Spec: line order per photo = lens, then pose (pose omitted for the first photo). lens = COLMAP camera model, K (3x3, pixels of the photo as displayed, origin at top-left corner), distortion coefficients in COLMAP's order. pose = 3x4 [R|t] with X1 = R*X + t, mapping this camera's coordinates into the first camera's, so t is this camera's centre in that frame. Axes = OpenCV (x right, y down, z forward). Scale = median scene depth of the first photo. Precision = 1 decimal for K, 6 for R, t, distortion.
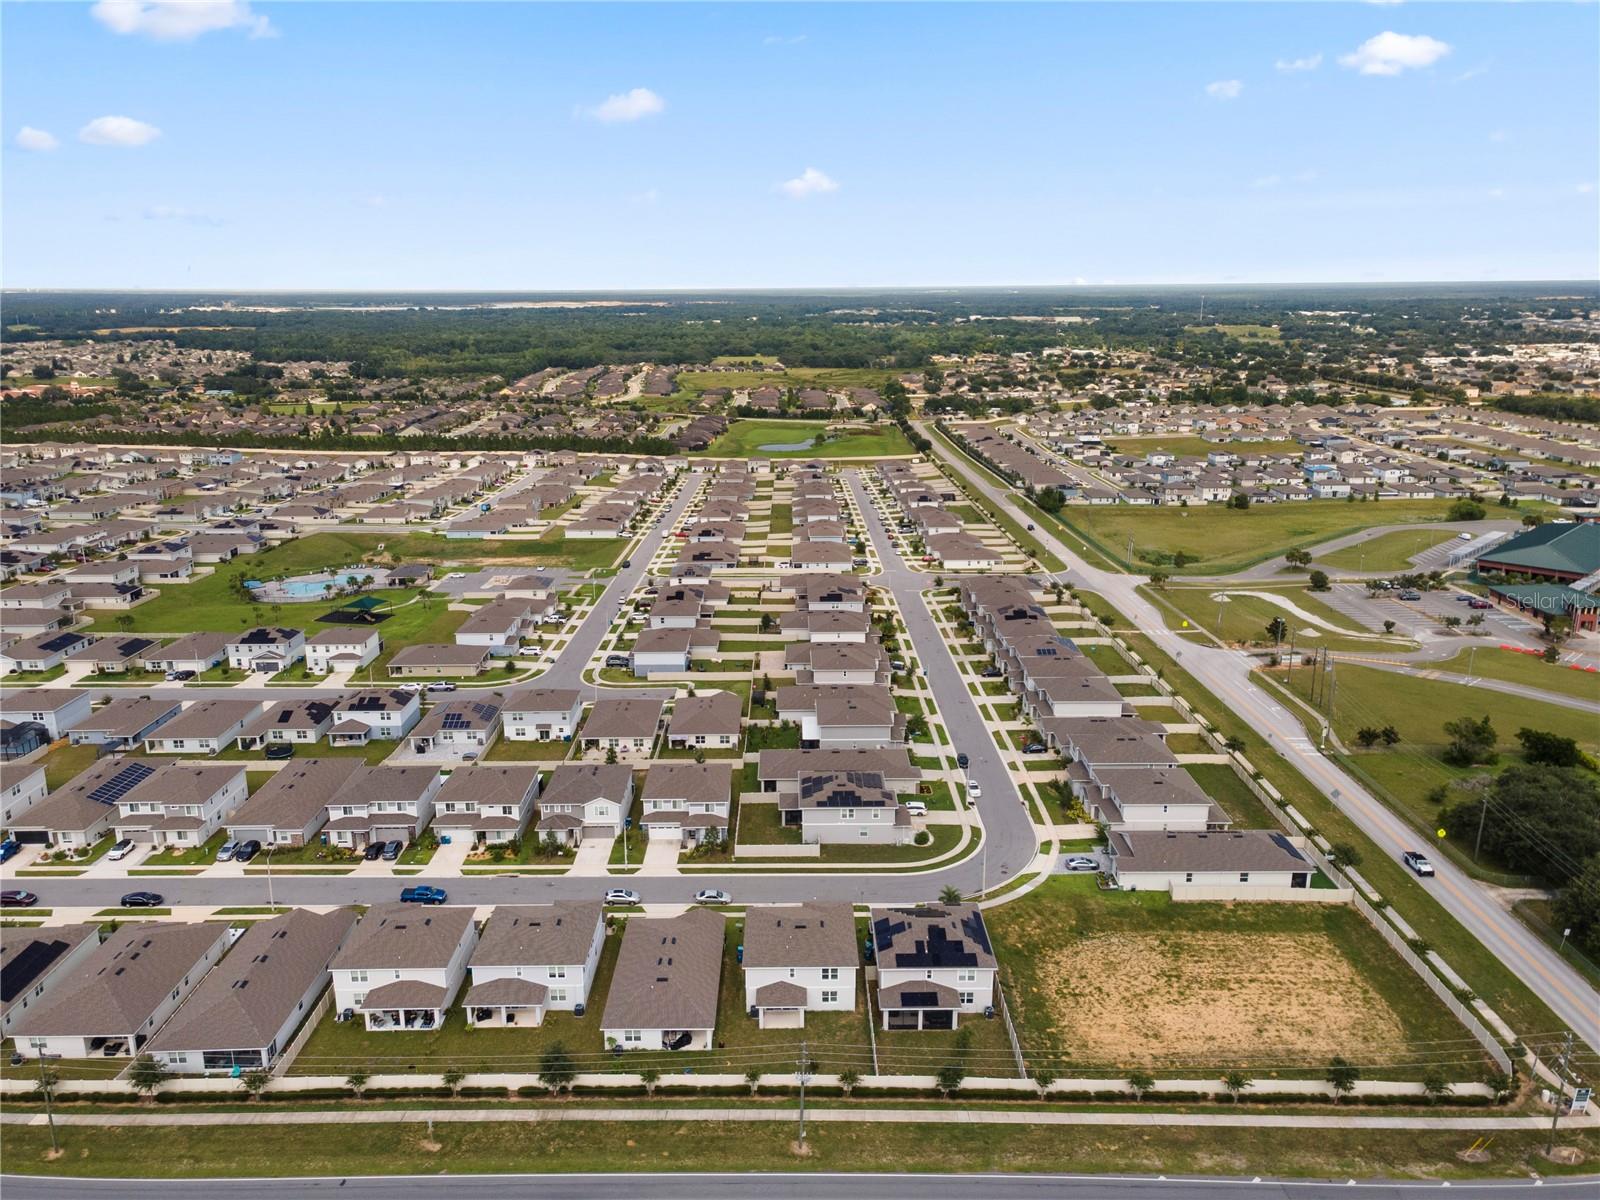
lens RADIAL K [[1173.2, 0, 800.0], [0, 1173.2, 600.0], [0, 0, 1]] dist [0.048866, 0.007735]
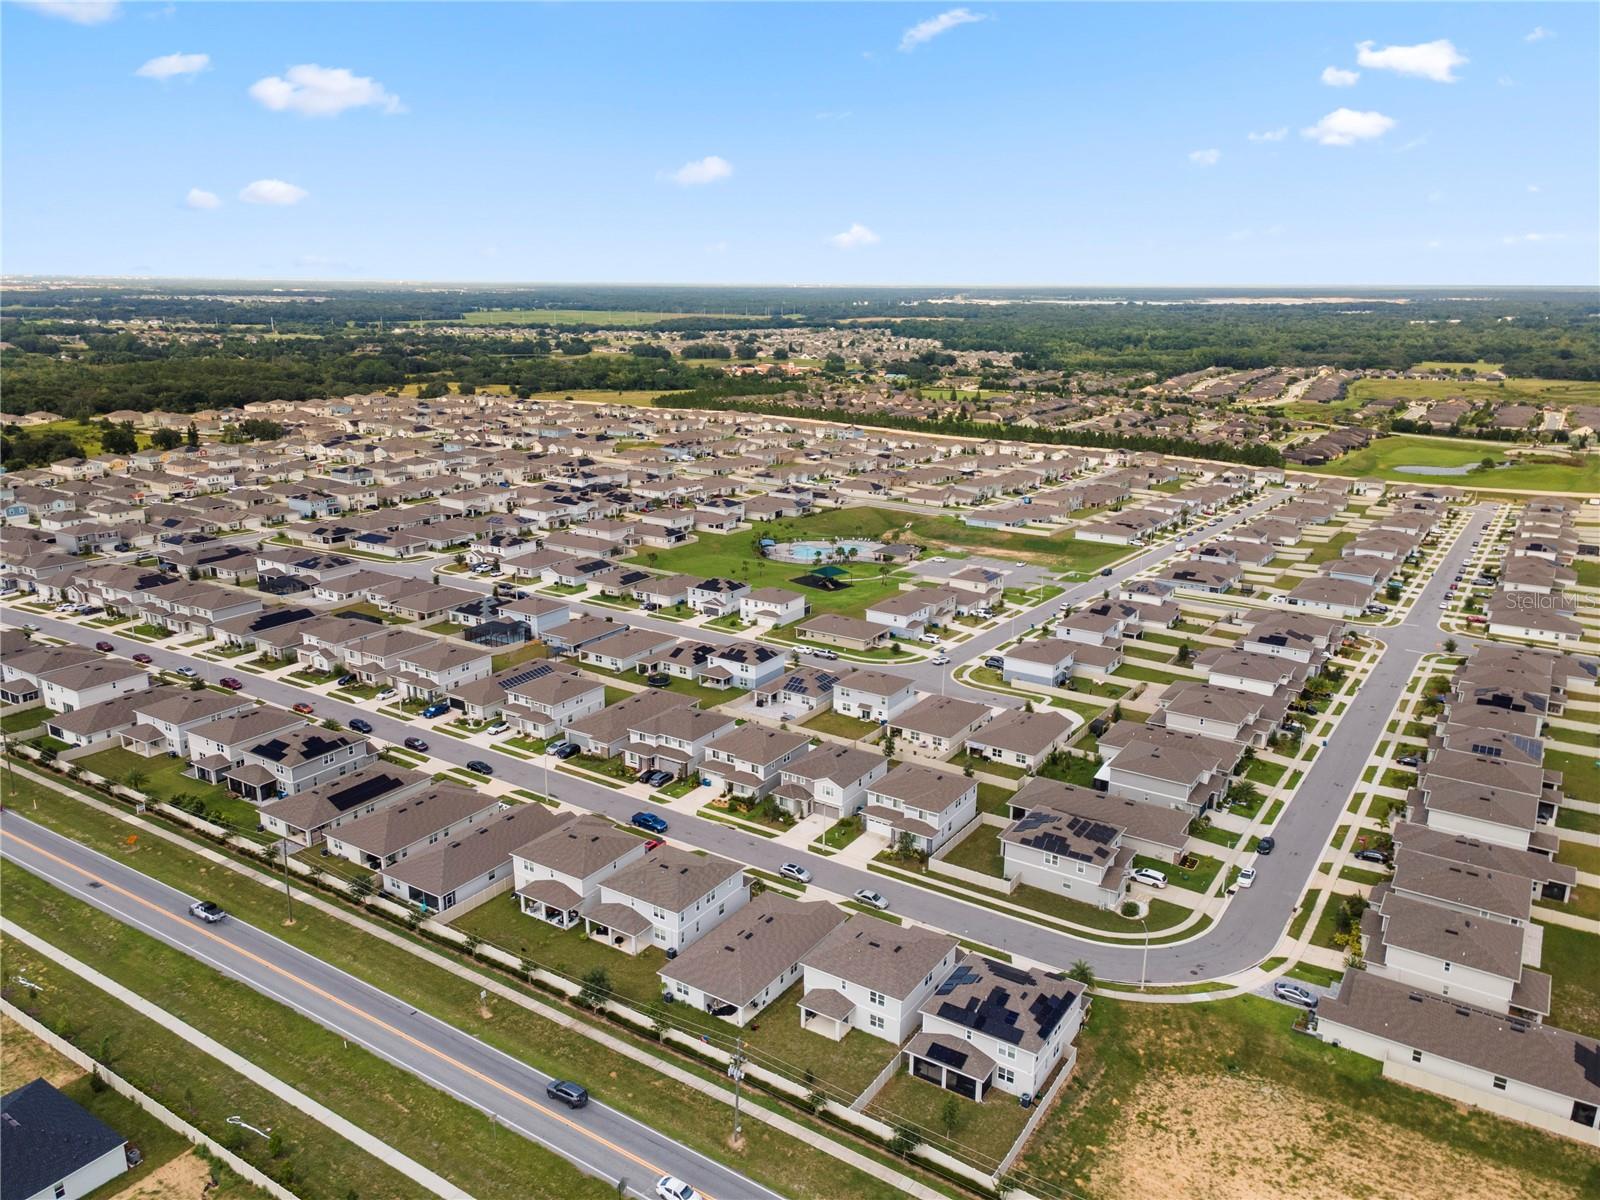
lens RADIAL K [[1173.2, 0, 800.0], [0, 1173.2, 600.0], [0, 0, 1]] dist [0.048866, 0.007735]
pose [[0.836639, 0.155876, -0.525107, 0.235571], [-0.153667, 0.986949, 0.048139, -0.024278], [0.525758, 0.040417, 0.849673, 0.068917]]
